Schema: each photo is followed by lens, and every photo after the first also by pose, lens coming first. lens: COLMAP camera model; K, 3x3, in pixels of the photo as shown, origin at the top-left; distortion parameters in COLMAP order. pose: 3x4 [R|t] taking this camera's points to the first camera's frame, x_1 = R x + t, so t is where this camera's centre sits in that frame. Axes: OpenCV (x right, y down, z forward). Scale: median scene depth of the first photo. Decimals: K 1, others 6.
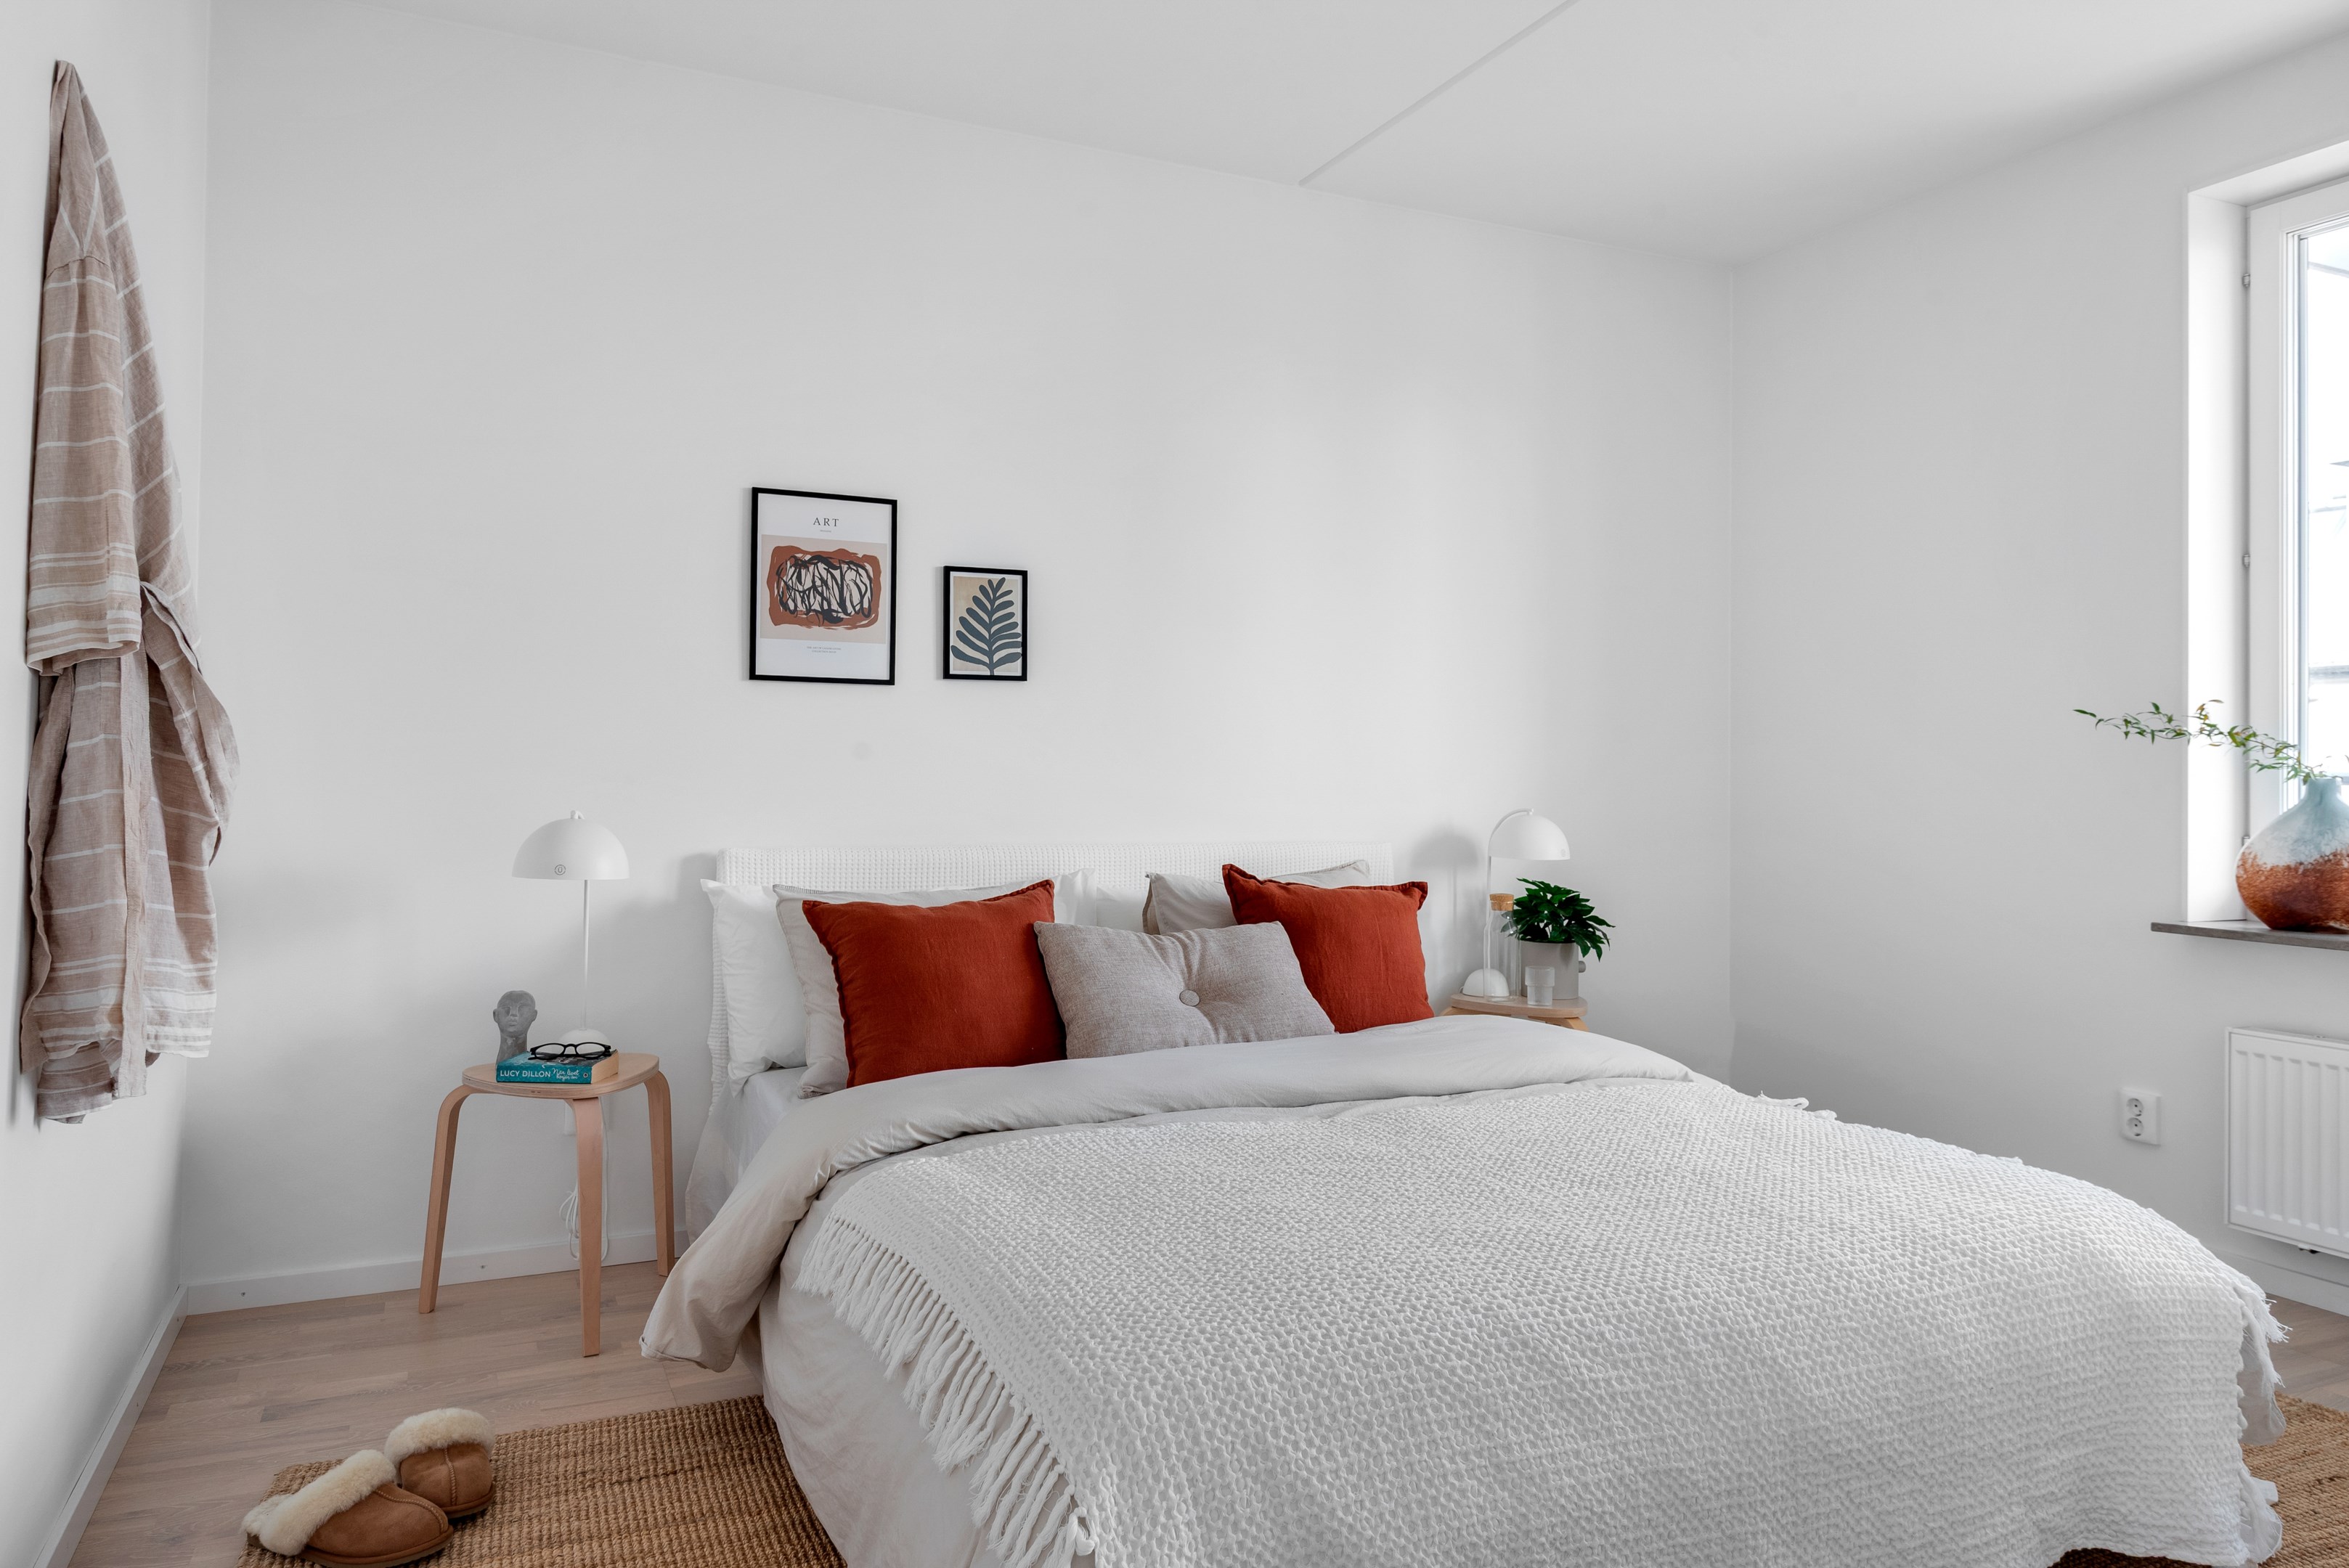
lens RADIAL K [[1566.3, 0, 1174.5], [0, 1566.3, 784.0], [0, 0, 1]] dist [0.006858, 0.000031]
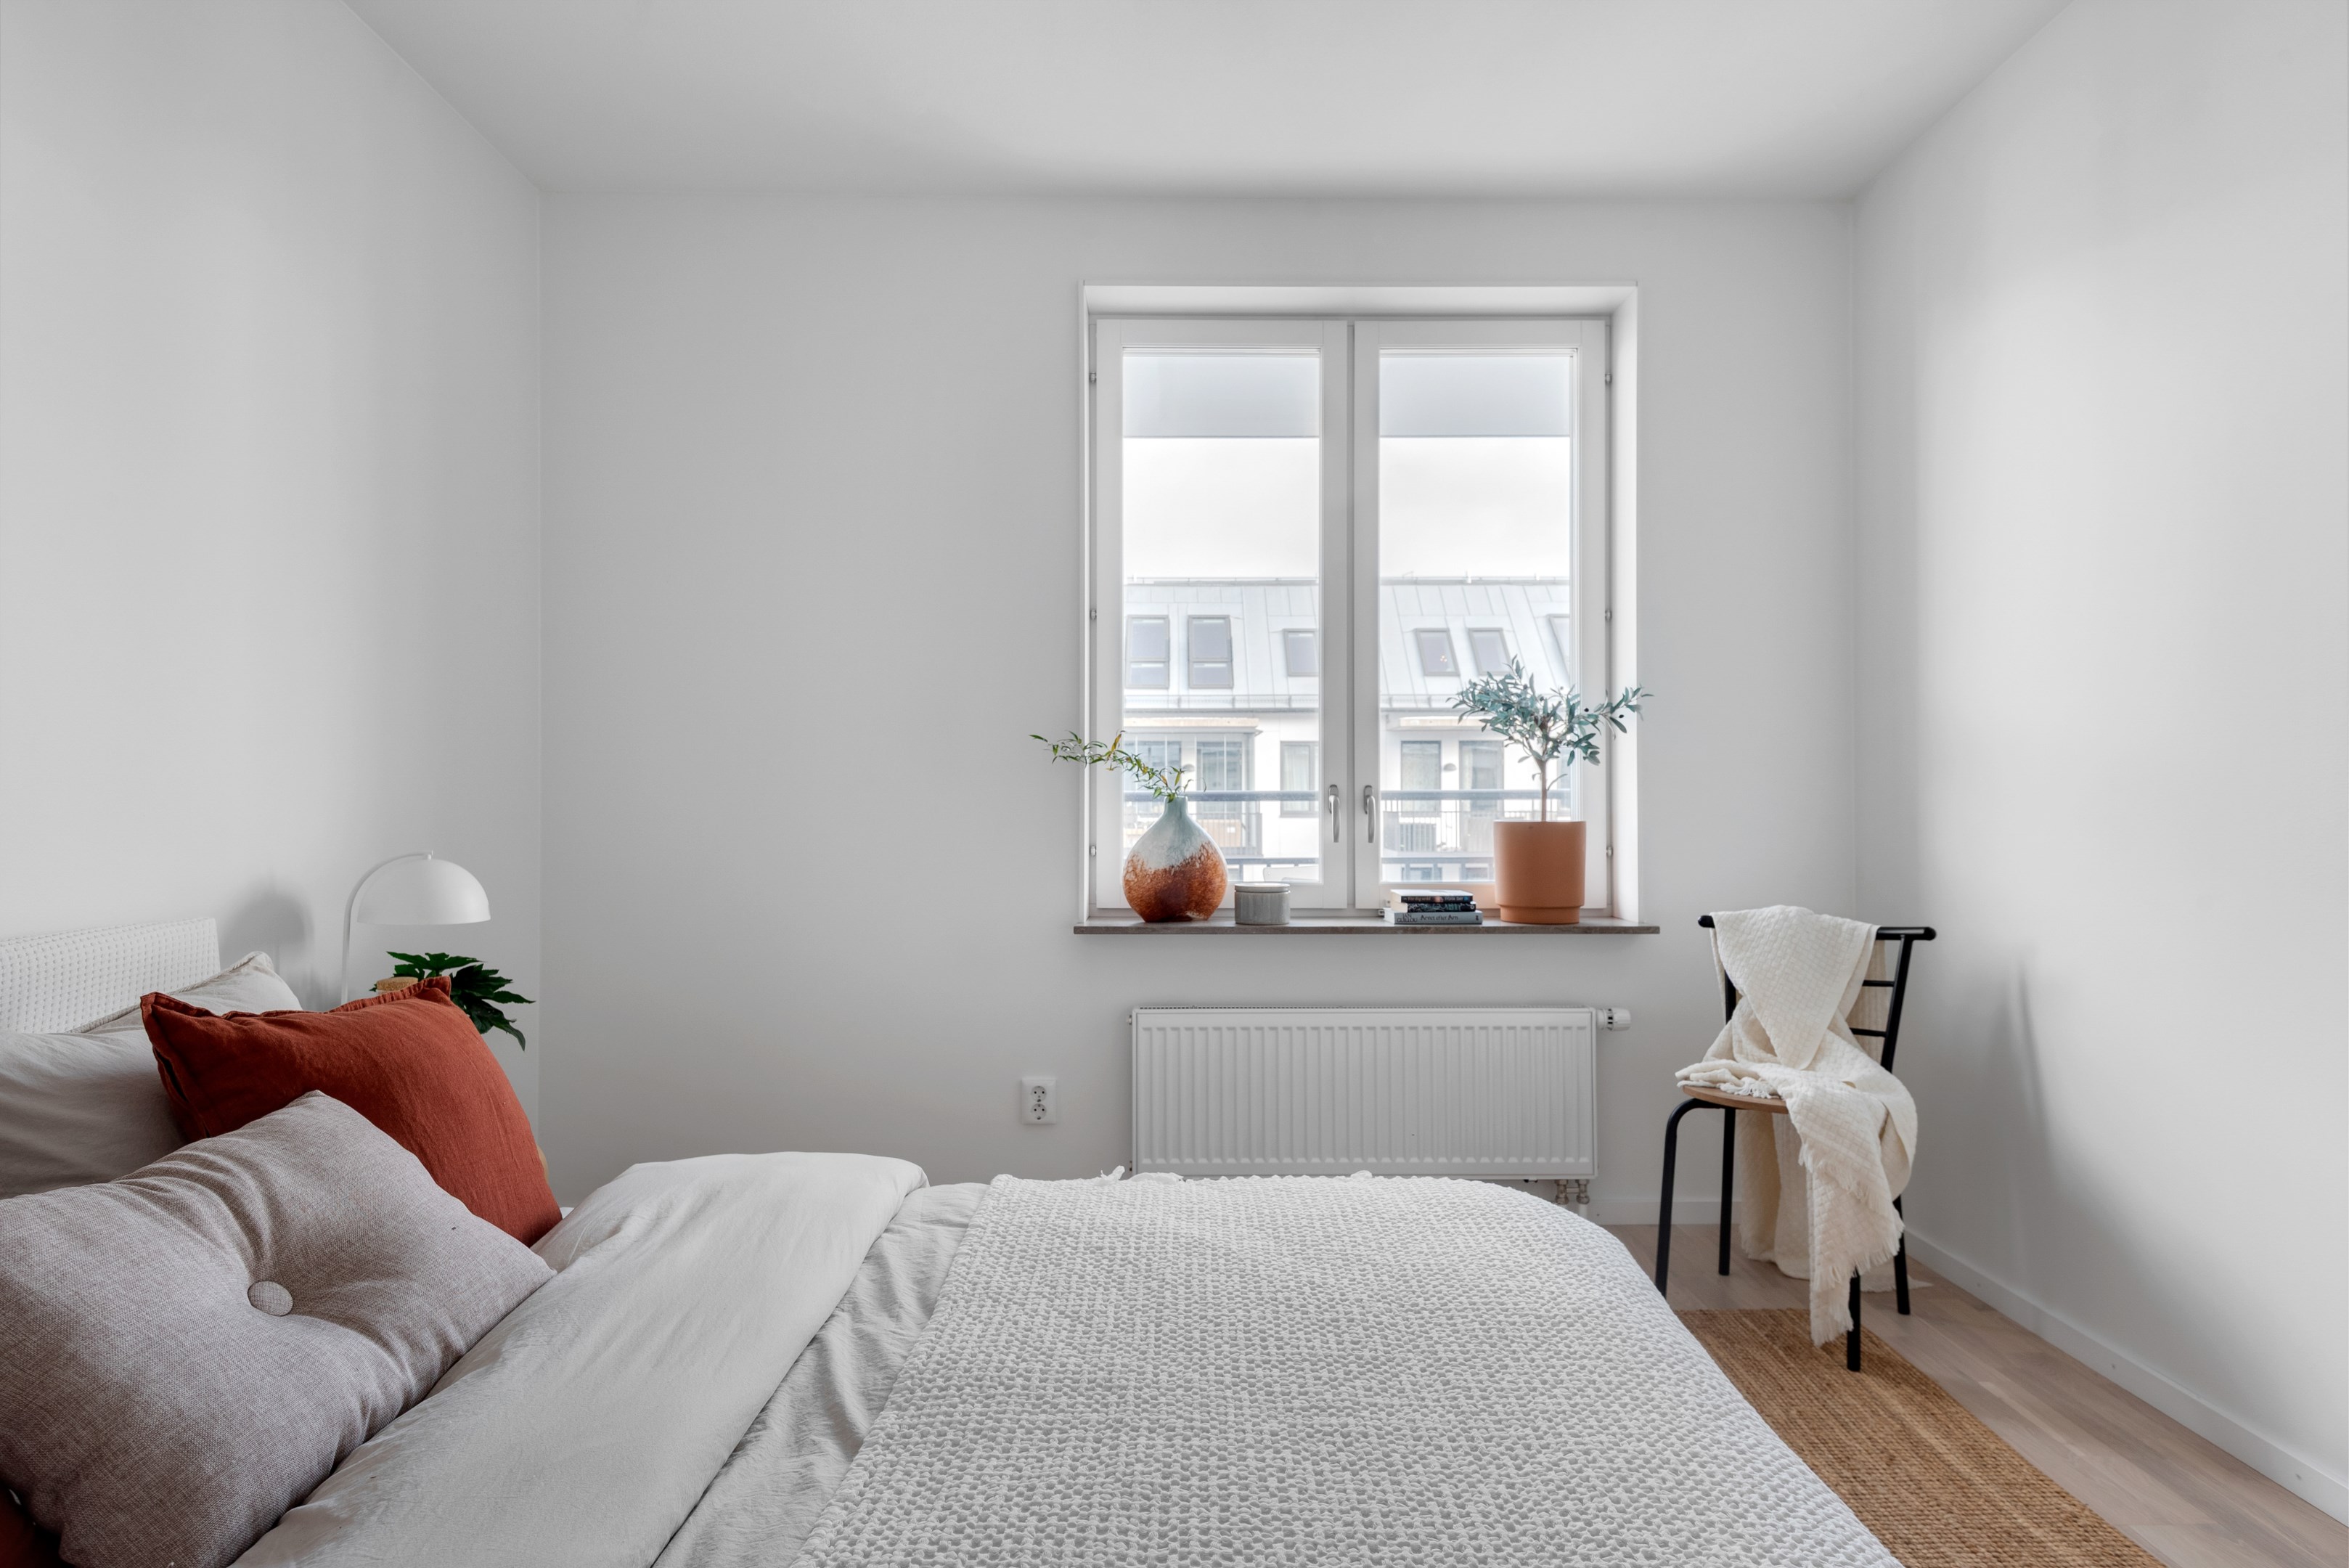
lens RADIAL K [[1337.6, 0, 1174.5], [0, 1337.6, 784.0], [0, 0, 1]] dist [-0.002445, -0.001097]
pose [[0.403651, -0.001999, 0.914911, -0.219297], [0.015221, 0.999874, -0.004531, -0.008068], [-0.914787, 0.015755, 0.403630, 0.536472]]
